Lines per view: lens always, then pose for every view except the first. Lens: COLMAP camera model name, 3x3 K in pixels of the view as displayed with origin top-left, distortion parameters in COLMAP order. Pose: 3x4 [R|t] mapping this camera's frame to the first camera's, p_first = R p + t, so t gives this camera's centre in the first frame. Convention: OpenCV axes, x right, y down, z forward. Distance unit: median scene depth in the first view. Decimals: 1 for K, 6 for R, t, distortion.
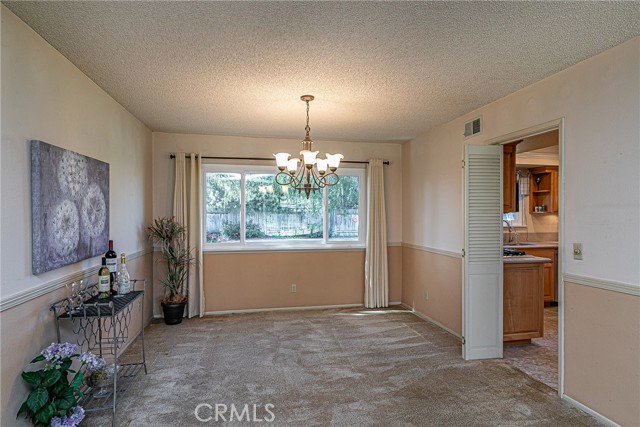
lens RADIAL K [[347.8, 0, 314.9], [0, 347.8, 217.0], [0, 0, 1]] dist [-0.016045, -0.000676]
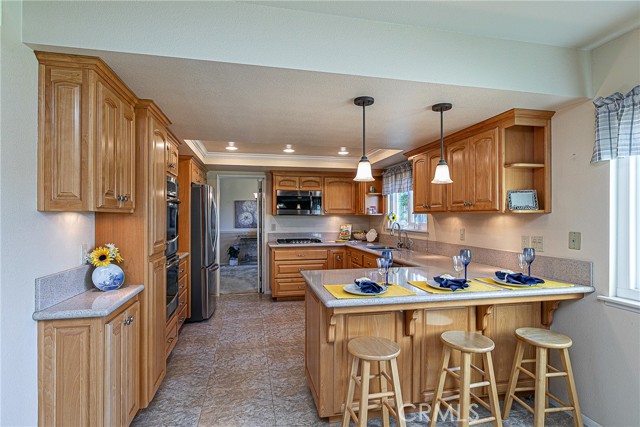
lens RADIAL K [[317.1, 0, 320.8], [0, 317.1, 215.7], [0, 0, 1]] dist [-0.004545, -0.000376]
pose [[0.004052, 0.000141, -0.999992, 1.766113], [-0.007420, 0.999972, 0.000110, -0.008447], [0.999964, 0.007419, 0.004053, 1.038911]]
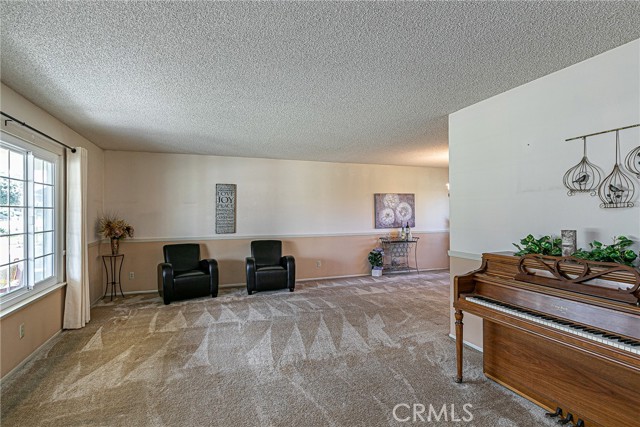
lens RADIAL K [[317.1, 0, 320.3], [0, 317.1, 212.8], [0, 0, 1]] dist [-0.004545, -0.000376]
pose [[0.143405, -0.003677, -0.989657, 1.238780], [-0.000742, 0.999992, -0.003823, 0.002858], [0.989664, 0.001283, 0.143401, -0.059258]]
